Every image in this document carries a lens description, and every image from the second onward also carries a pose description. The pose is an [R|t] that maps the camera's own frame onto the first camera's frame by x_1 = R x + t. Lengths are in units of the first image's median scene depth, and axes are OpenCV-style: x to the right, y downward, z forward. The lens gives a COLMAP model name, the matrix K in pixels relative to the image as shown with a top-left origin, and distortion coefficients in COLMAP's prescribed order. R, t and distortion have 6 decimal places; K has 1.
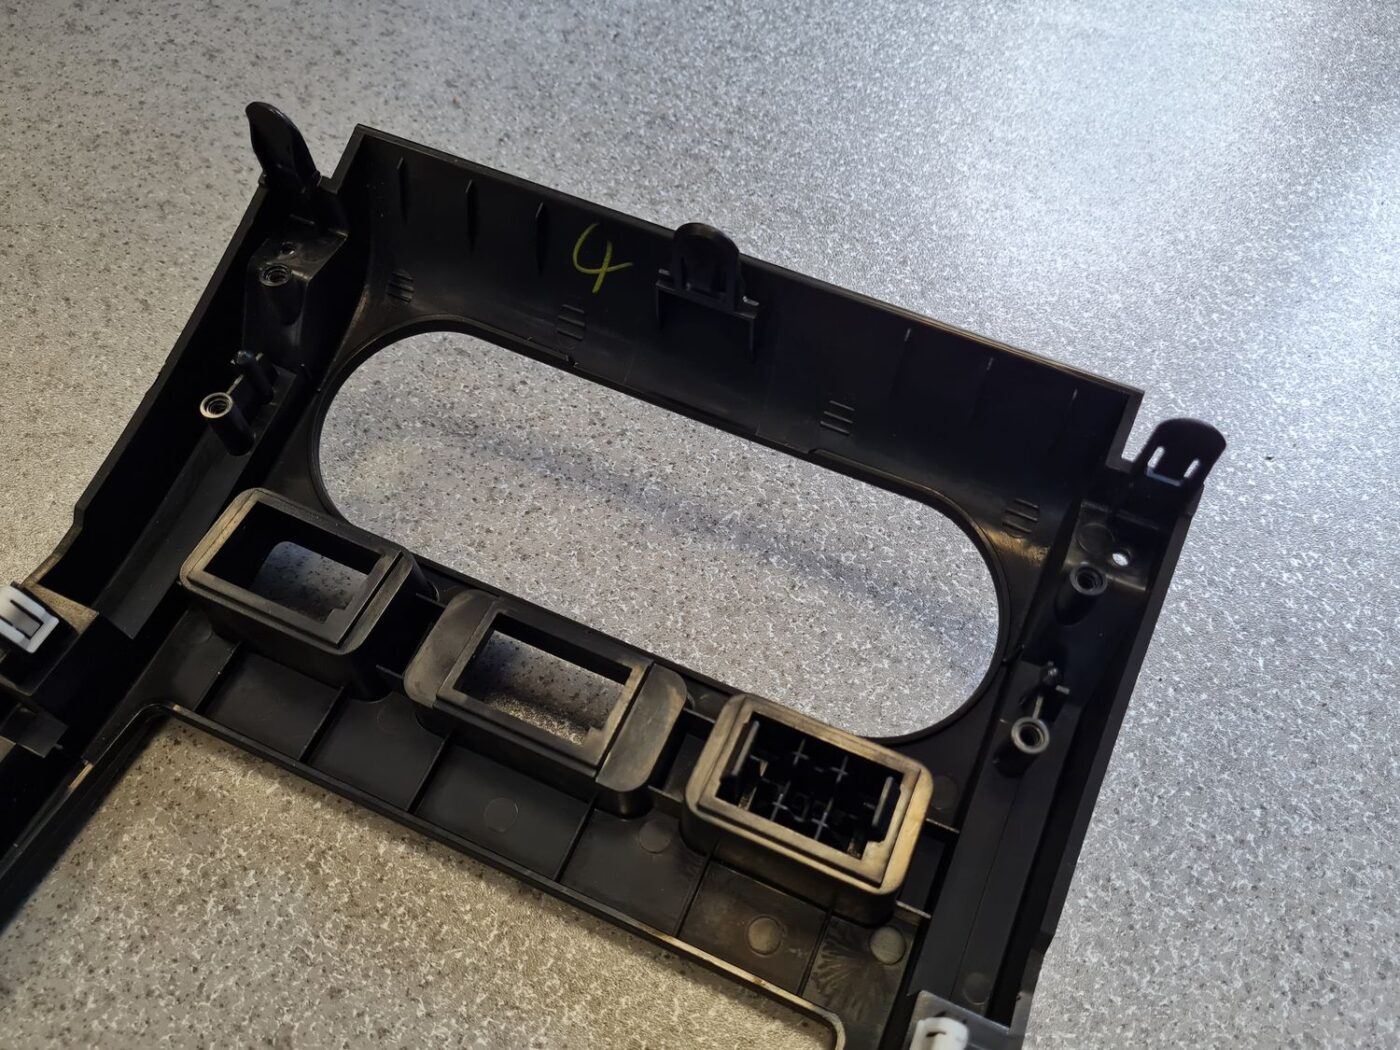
lens RADIAL K [[1075.3, 0, 703.2], [0, 1075.3, 497.7], [0, 0, 1]] dist [0.030809, -0.035270]
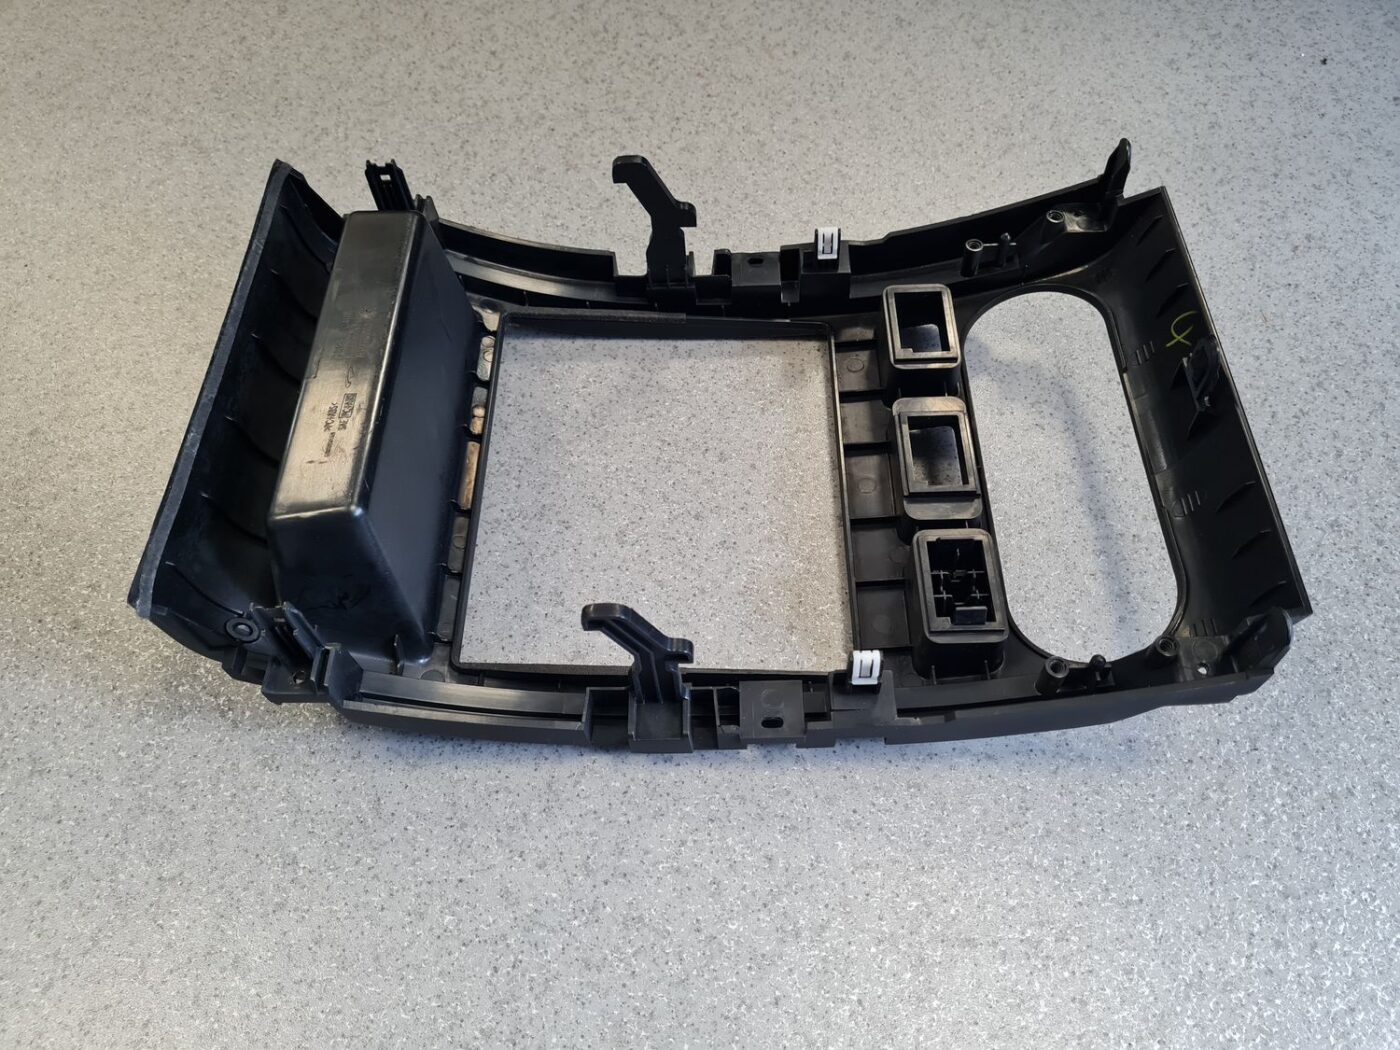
lens RADIAL K [[1075.3, 0, 703.2], [0, 1075.3, 497.7], [0, 0, 1]] dist [0.030809, -0.035270]
pose [[0.395703, 0.736113, -0.549142, 0.676924], [-0.755277, 0.601018, 0.261410, 0.039783], [0.522471, 0.311313, 0.793793, -0.541234]]
